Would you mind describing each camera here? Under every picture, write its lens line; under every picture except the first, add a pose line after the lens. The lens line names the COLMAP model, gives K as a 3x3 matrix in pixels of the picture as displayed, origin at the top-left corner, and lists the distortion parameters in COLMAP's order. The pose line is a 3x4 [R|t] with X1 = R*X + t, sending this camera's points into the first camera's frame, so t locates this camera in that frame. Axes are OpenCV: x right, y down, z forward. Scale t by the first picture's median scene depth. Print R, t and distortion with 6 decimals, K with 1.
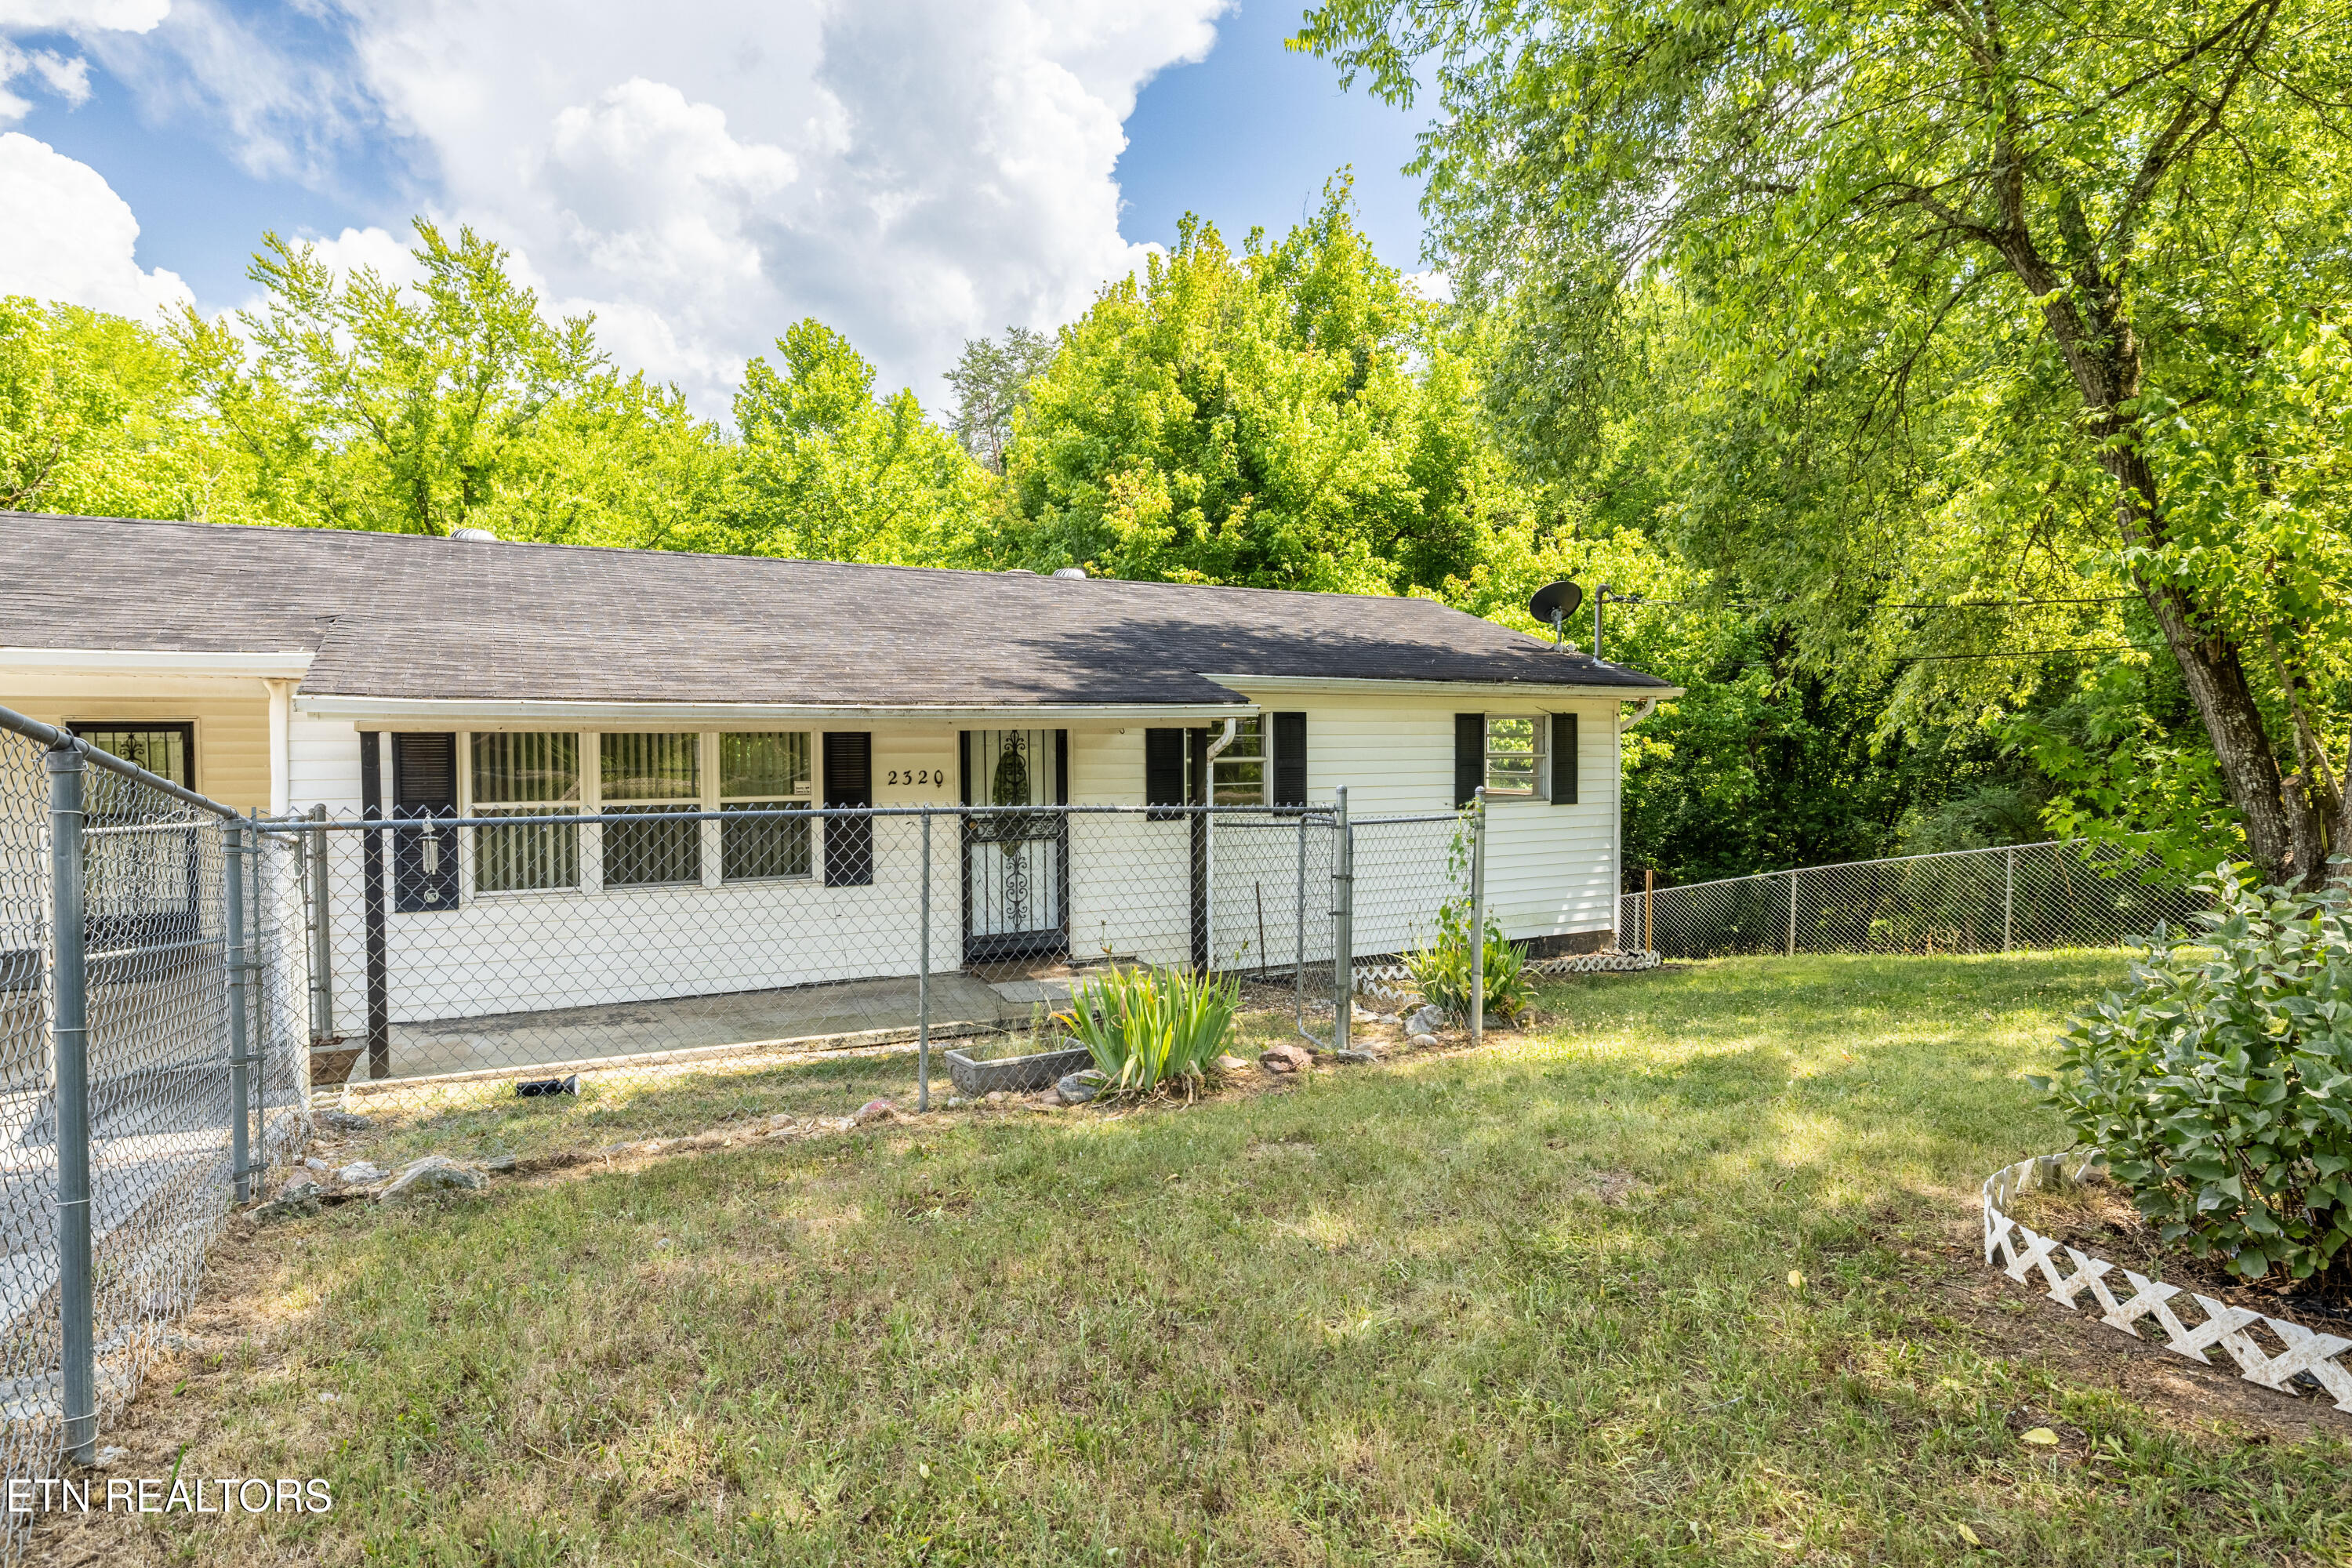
lens RADIAL K [[1262.8, 0, 1184.9], [0, 1262.8, 778.9], [0, 0, 1]] dist [-0.000505, -0.000451]
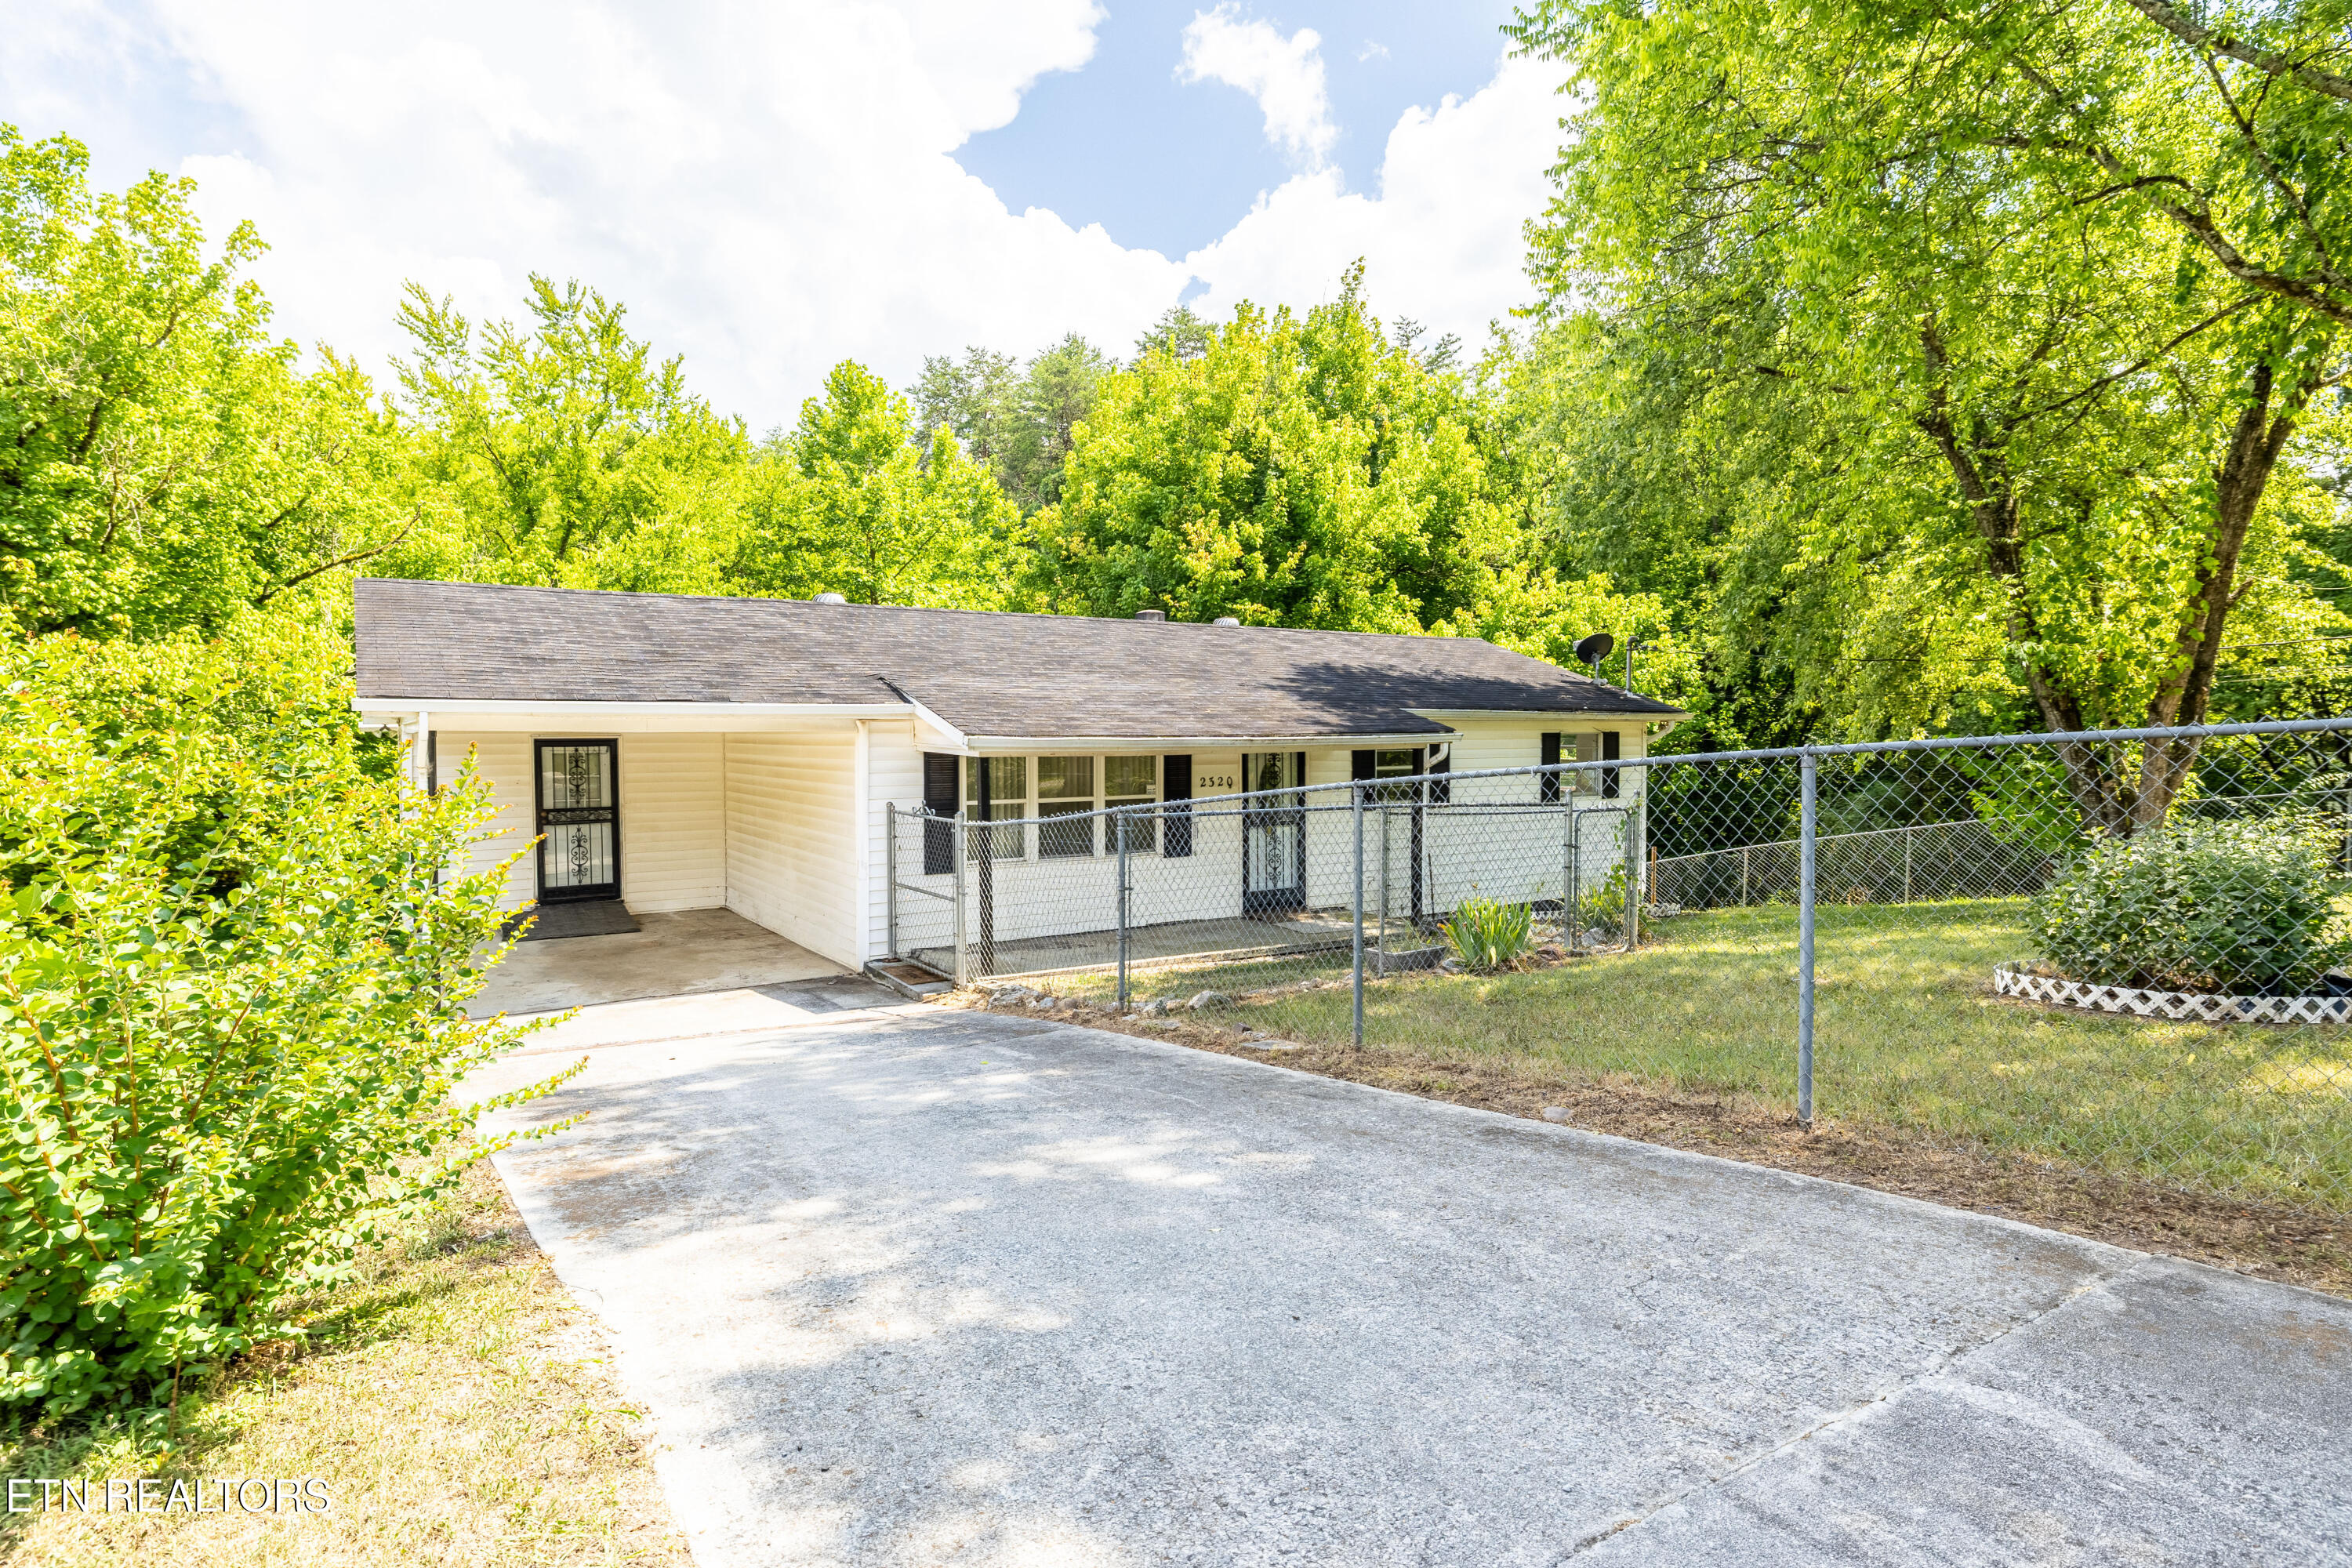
lens RADIAL K [[1222.1, 0, 1188.6], [0, 1222.1, 788.4], [0, 0, 1]] dist [-0.002960, 0.000189]
pose [[0.996589, -0.001886, 0.082508, -0.290197], [0.000593, 0.999877, 0.015699, -0.012461], [-0.082528, -0.015596, 0.996467, -0.313653]]
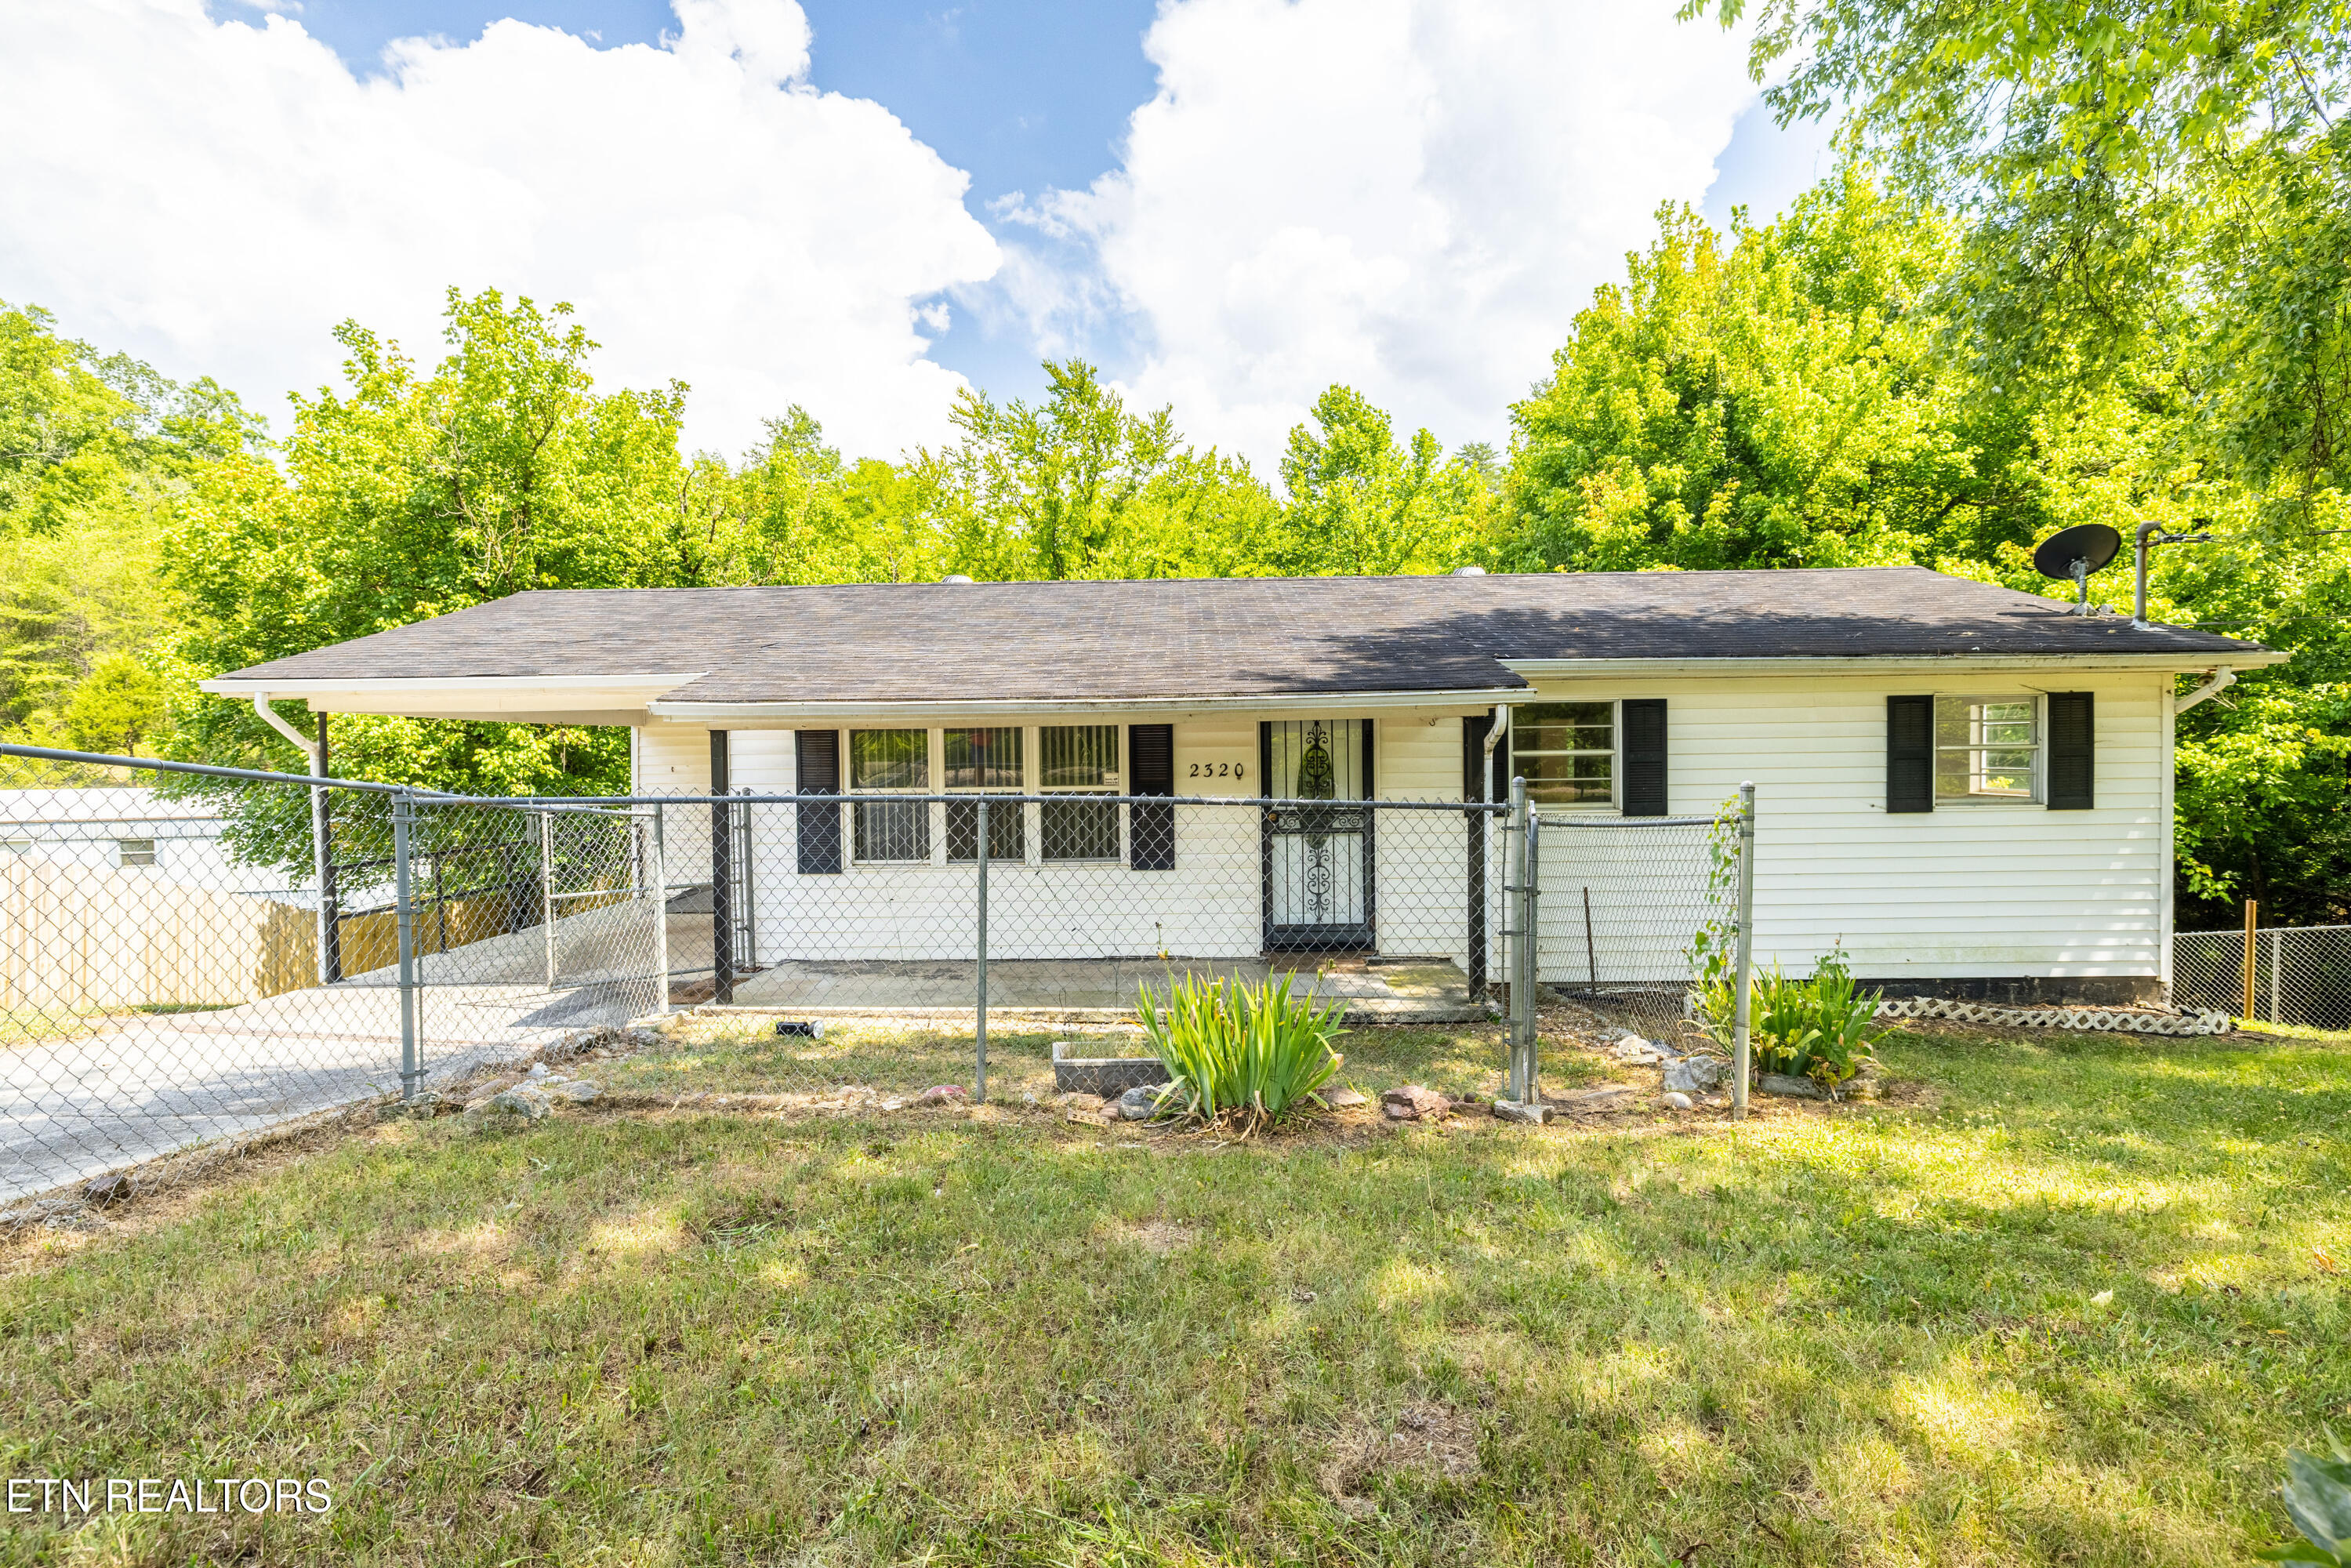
lens RADIAL K [[1071.1, 0, 1171.5], [0, 1071.1, 776.6], [0, 0, 1]] dist [-0.002763, 0.000565]
pose [[0.867134, 0.006119, -0.498038, 0.160333], [-0.007004, 0.999975, 0.000090, 0.003732], [0.498026, 0.003410, 0.867155, 0.167191]]
